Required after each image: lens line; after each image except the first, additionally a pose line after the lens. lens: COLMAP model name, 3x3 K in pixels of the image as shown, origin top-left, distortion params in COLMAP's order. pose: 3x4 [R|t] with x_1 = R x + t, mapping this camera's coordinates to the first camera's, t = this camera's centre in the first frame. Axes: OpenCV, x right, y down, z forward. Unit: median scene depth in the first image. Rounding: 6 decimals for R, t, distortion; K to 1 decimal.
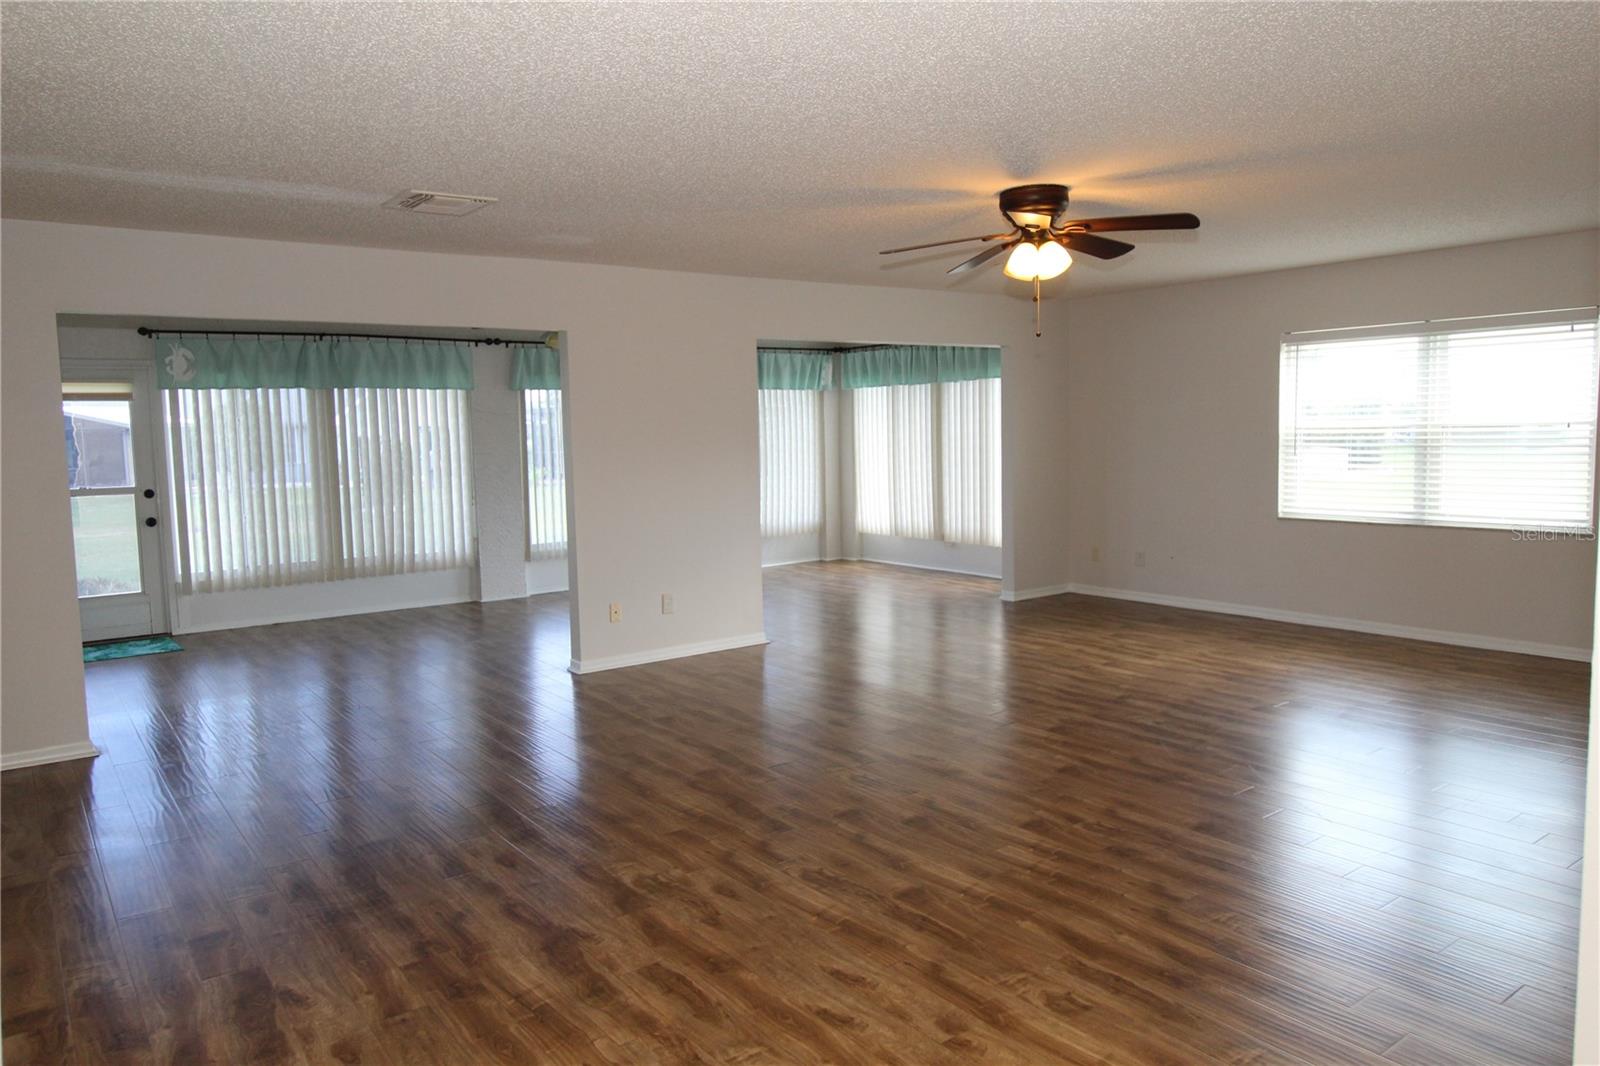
lens RADIAL K [[1076.7, 0, 812.8], [0, 1076.7, 521.0], [0, 0, 1]] dist [0.002152, -0.001361]
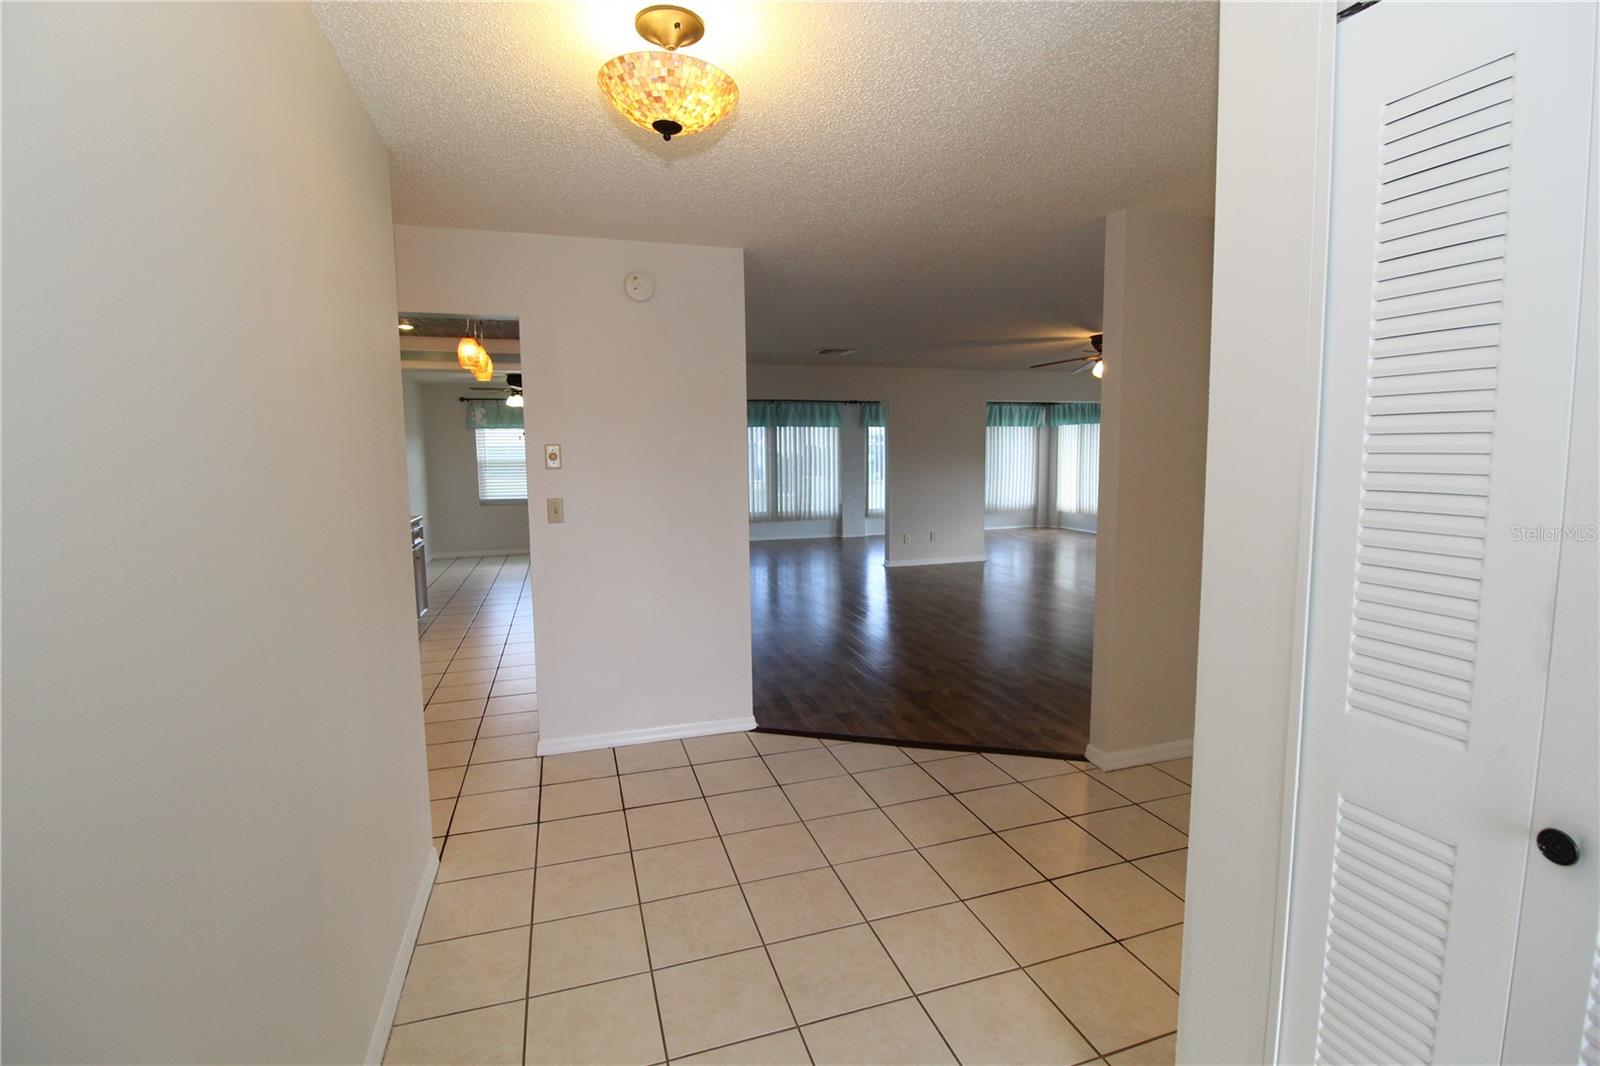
lens RADIAL K [[739.6, 0, 807.9], [0, 739.6, 520.6], [0, 0, 1]] dist [-0.007037, -0.007470]
pose [[0.941236, 0.040540, -0.335308, 0.080309], [-0.037844, 0.999177, 0.014572, 0.029734], [0.335623, -0.001026, 0.941996, -0.279617]]
